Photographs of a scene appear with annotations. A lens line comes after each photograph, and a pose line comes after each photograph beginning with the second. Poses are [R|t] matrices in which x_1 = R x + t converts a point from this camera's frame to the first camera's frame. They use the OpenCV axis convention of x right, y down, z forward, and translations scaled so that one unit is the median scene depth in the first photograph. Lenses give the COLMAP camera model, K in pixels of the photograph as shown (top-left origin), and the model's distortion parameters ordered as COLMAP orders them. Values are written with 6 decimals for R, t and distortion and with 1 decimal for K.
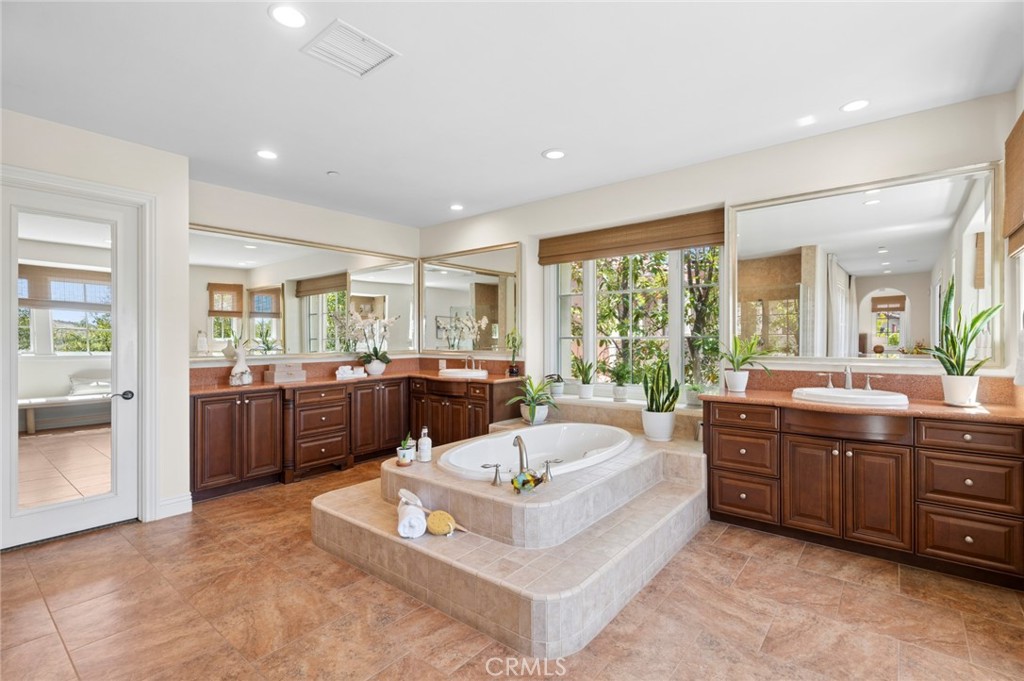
lens RADIAL K [[476.0, 0, 507.2], [0, 476.0, 335.8], [0, 0, 1]] dist [0.001995, -0.001887]
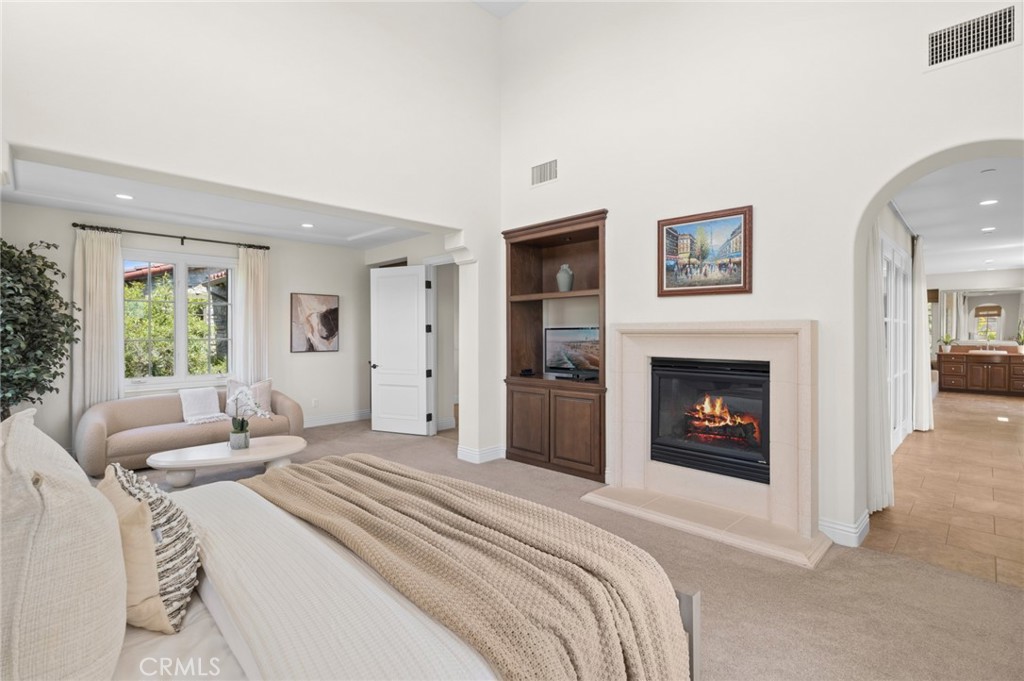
lens RADIAL K [[476.0, 0, 516.5], [0, 476.0, 332.3], [0, 0, 1]] dist [0.001995, -0.001887]
pose [[0.995504, 0.003138, -0.094671, -2.318811], [-0.003453, 0.999989, -0.003168, 0.008460], [0.094660, 0.003481, 0.995504, -2.709145]]
